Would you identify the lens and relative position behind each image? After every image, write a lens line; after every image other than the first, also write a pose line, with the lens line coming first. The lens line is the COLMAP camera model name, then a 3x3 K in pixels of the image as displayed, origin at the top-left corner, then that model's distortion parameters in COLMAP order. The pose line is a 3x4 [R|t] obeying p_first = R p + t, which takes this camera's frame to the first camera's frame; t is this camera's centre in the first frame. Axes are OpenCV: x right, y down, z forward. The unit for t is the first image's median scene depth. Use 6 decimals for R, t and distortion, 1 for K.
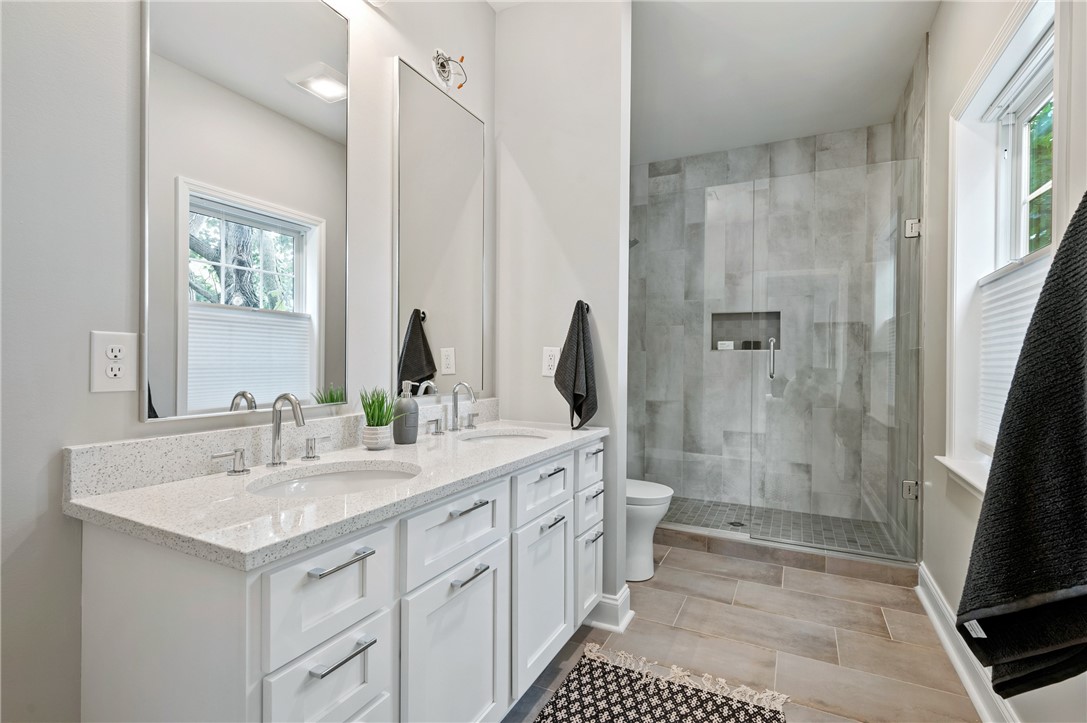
lens RADIAL K [[501.8, 0, 543.3], [0, 501.8, 361.5], [0, 0, 1]] dist [-0.000229, 0.002679]
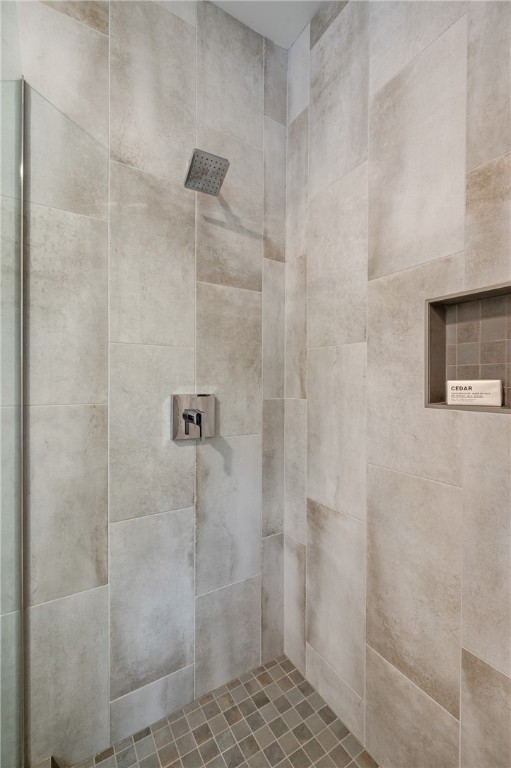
lens RADIAL K [[330.9, 0, 255.6], [0, 330.9, 384.4], [0, 0, 1]] dist [0.001787, 0.000359]
pose [[0.850461, -0.003440, -0.526027, 0.345967], [0.002722, 0.999994, -0.002139, -0.035840], [0.526031, 0.000387, 0.850465, 0.714582]]
